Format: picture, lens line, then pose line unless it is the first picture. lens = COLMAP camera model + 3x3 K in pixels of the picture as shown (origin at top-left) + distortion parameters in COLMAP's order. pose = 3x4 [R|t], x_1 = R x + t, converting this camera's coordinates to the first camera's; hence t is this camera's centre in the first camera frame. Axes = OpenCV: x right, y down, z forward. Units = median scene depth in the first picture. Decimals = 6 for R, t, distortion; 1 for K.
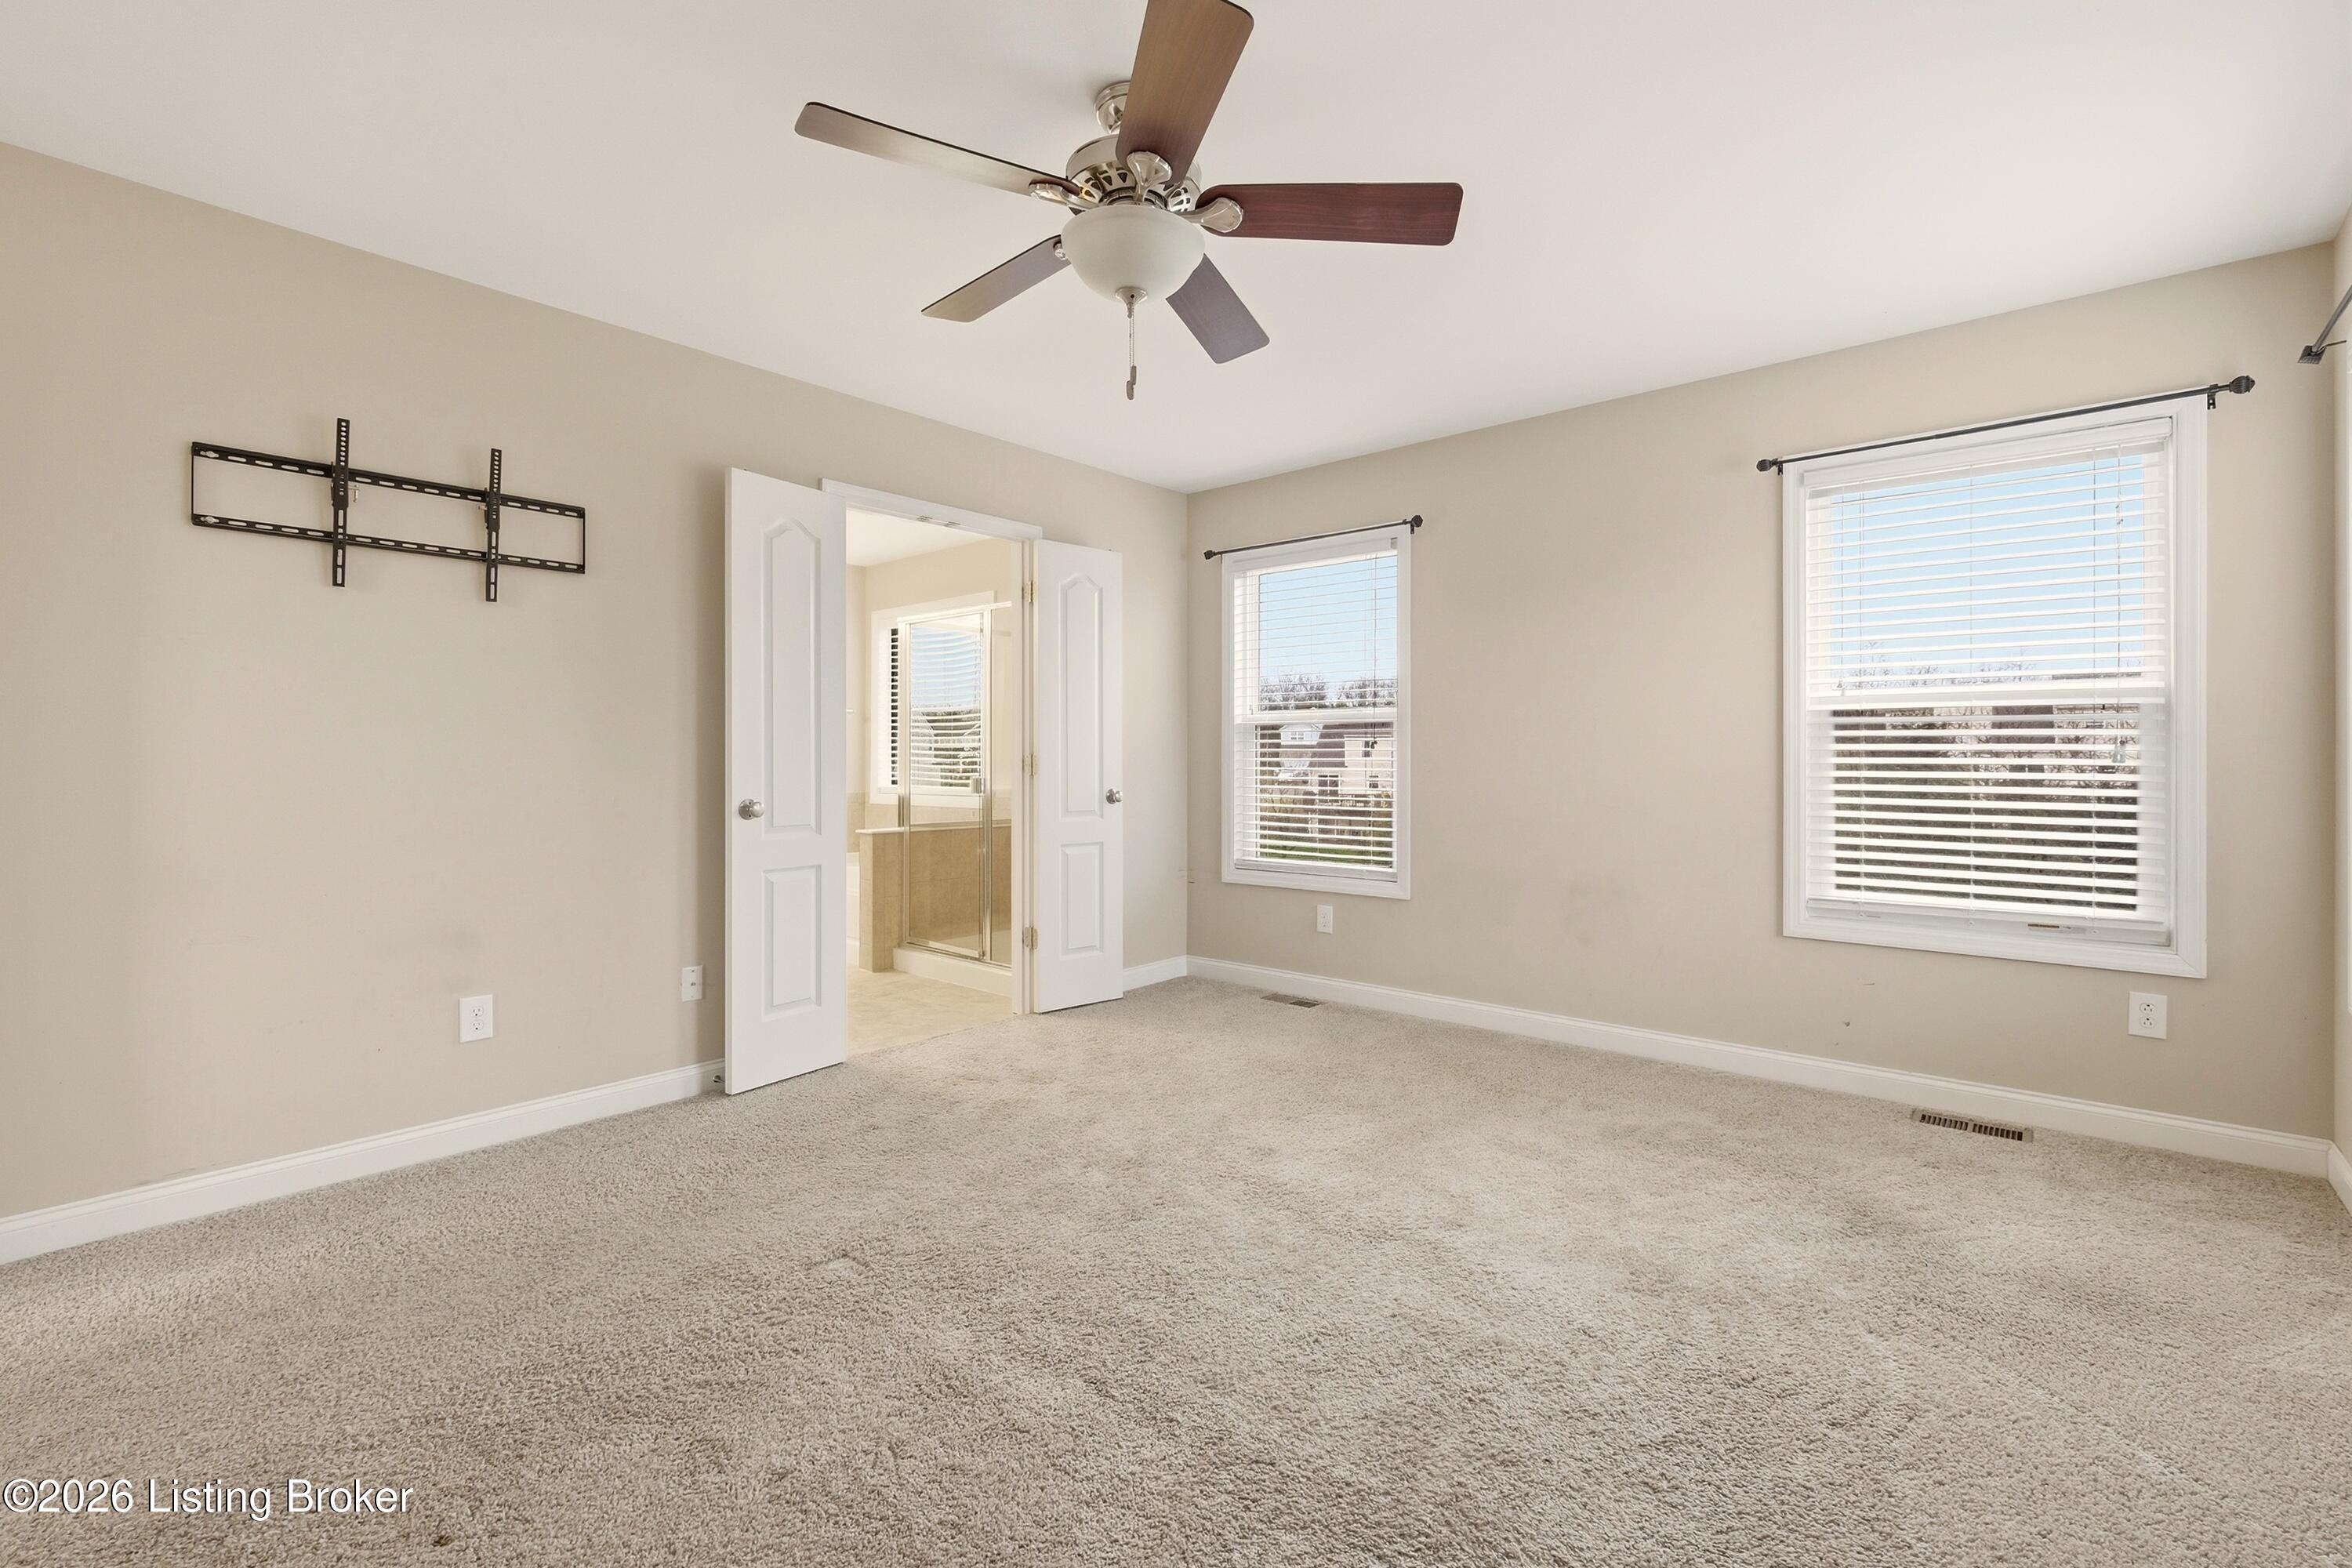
lens RADIAL K [[1028.7, 0, 1174.4], [0, 1028.7, 758.8], [0, 0, 1]] dist [-0.002041, -0.000678]
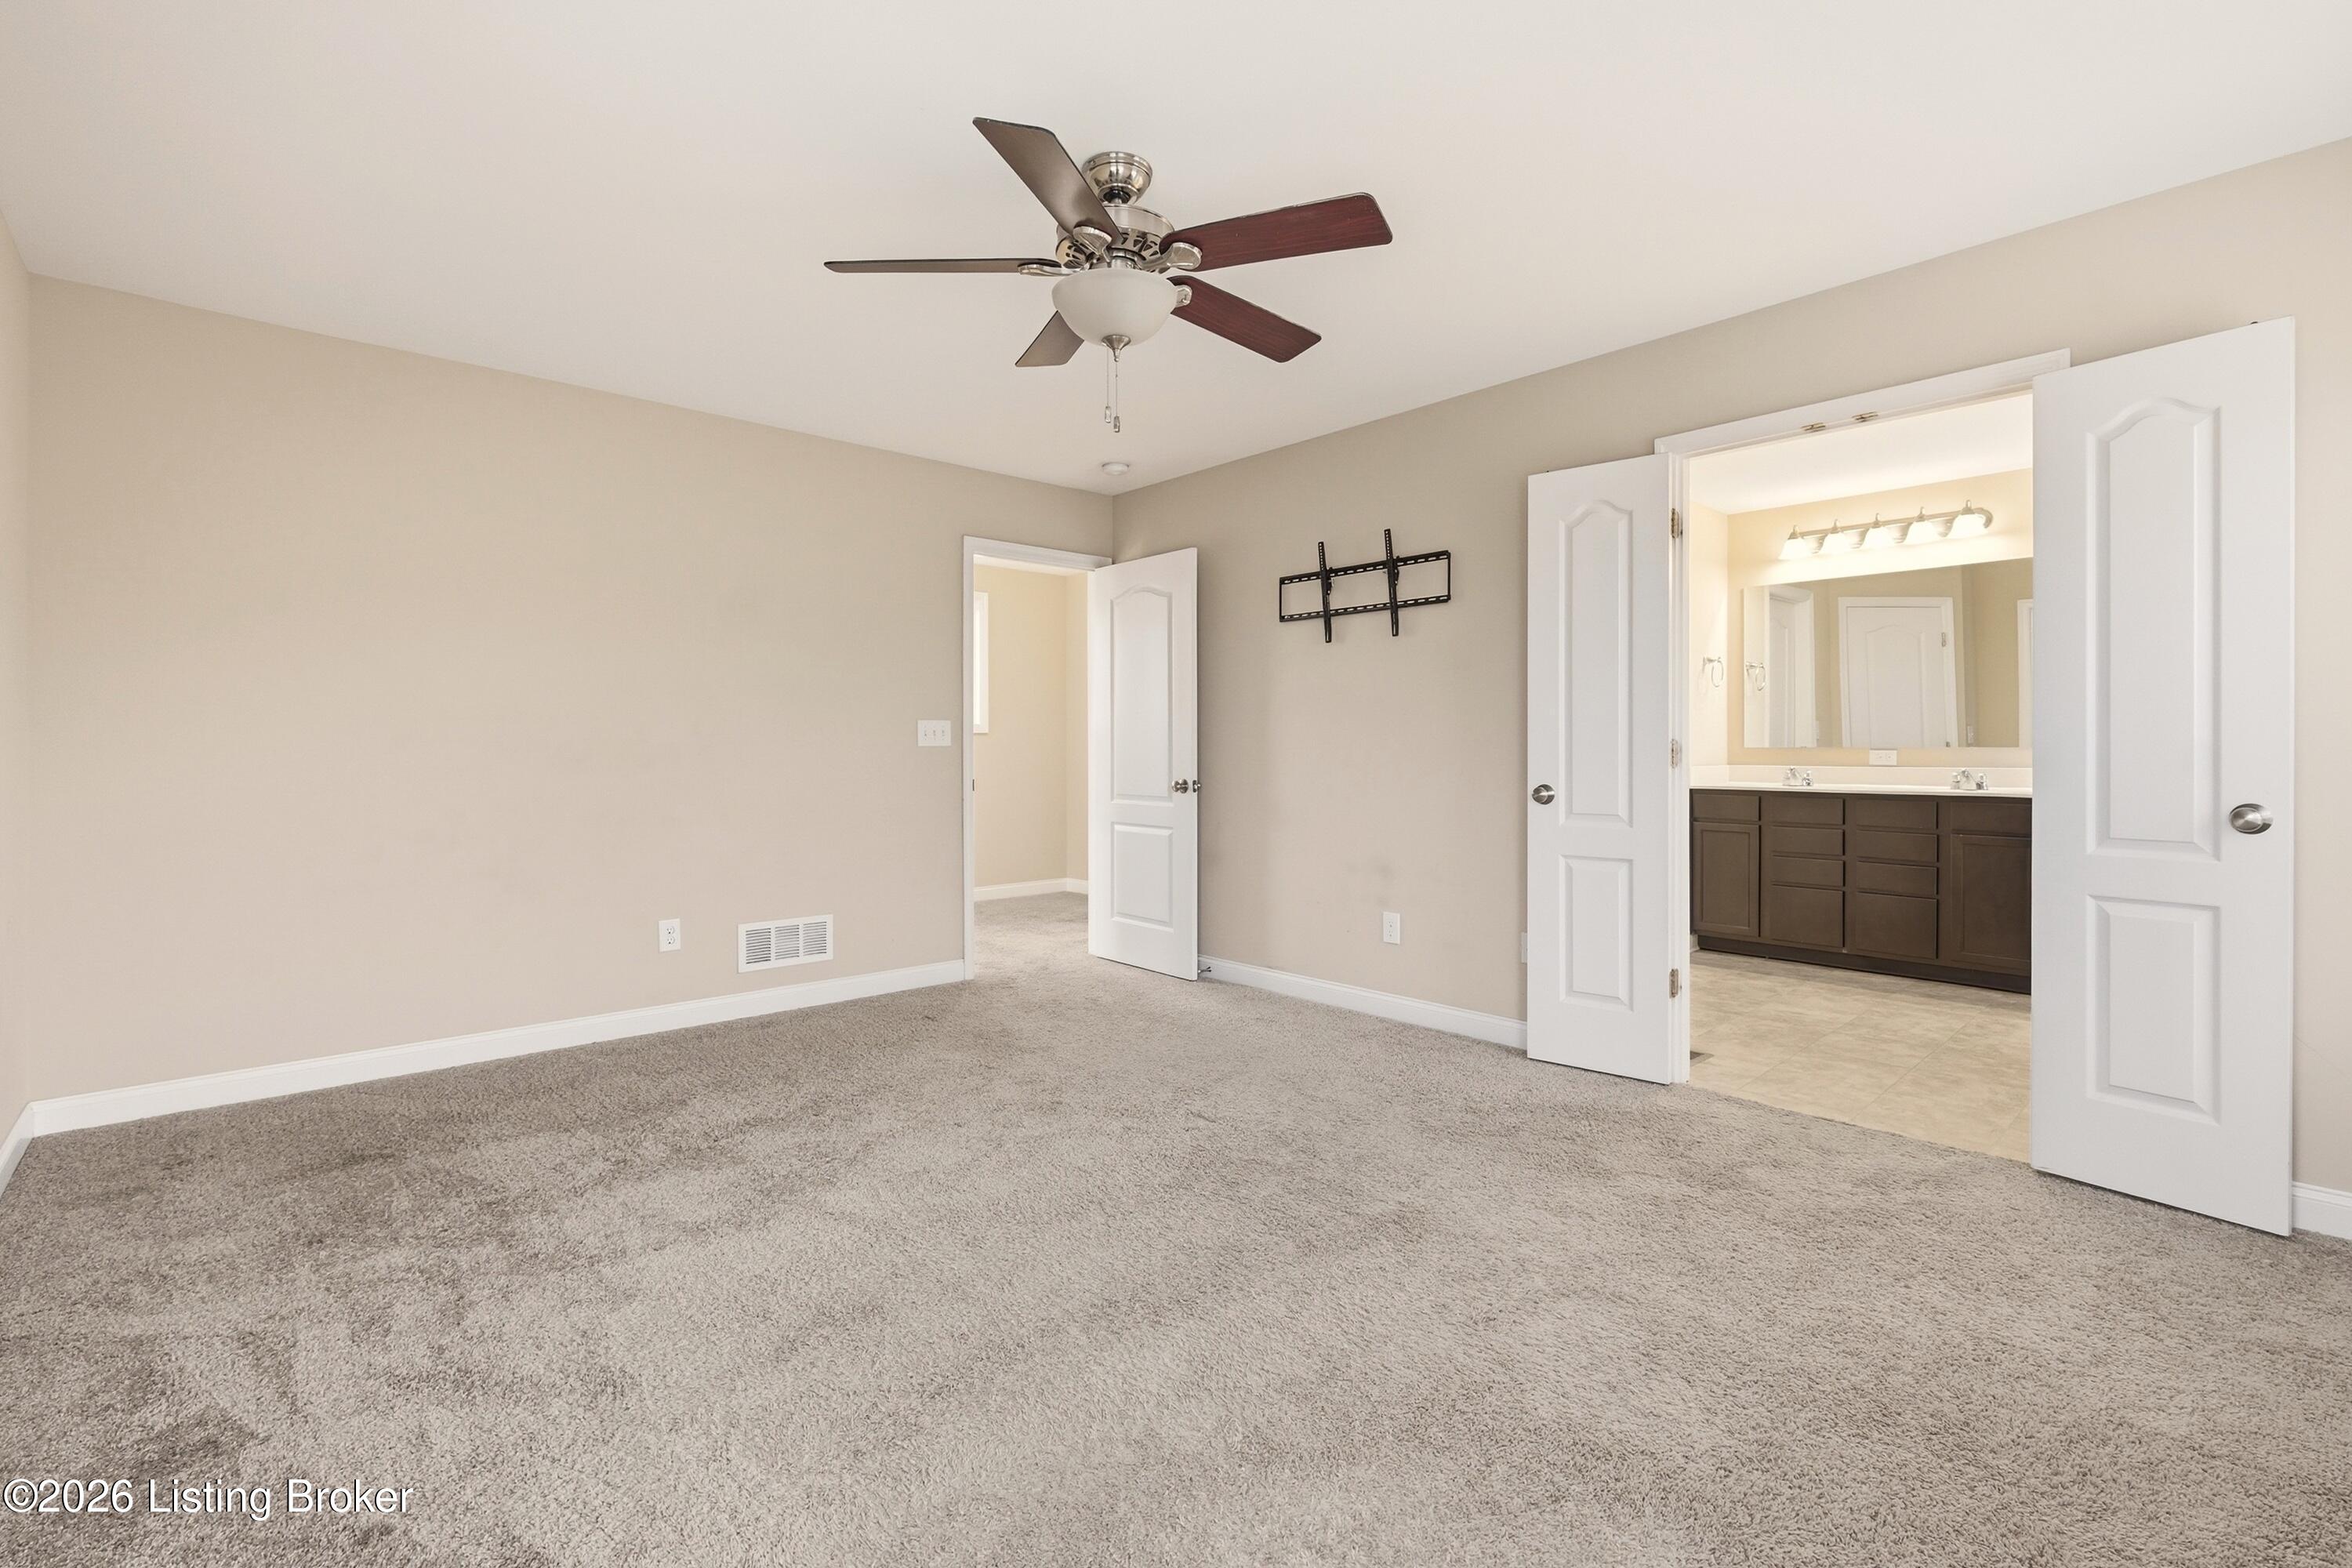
lens RADIAL K [[1002.8, 0, 1181.4], [0, 1002.8, 751.4], [0, 0, 1]] dist [-0.000230, -0.000109]
pose [[-0.096136, 0.000878, -0.995368, 0.727481], [0.001207, 0.999999, 0.000766, 0.004987], [0.995367, -0.001128, -0.096137, 0.822259]]
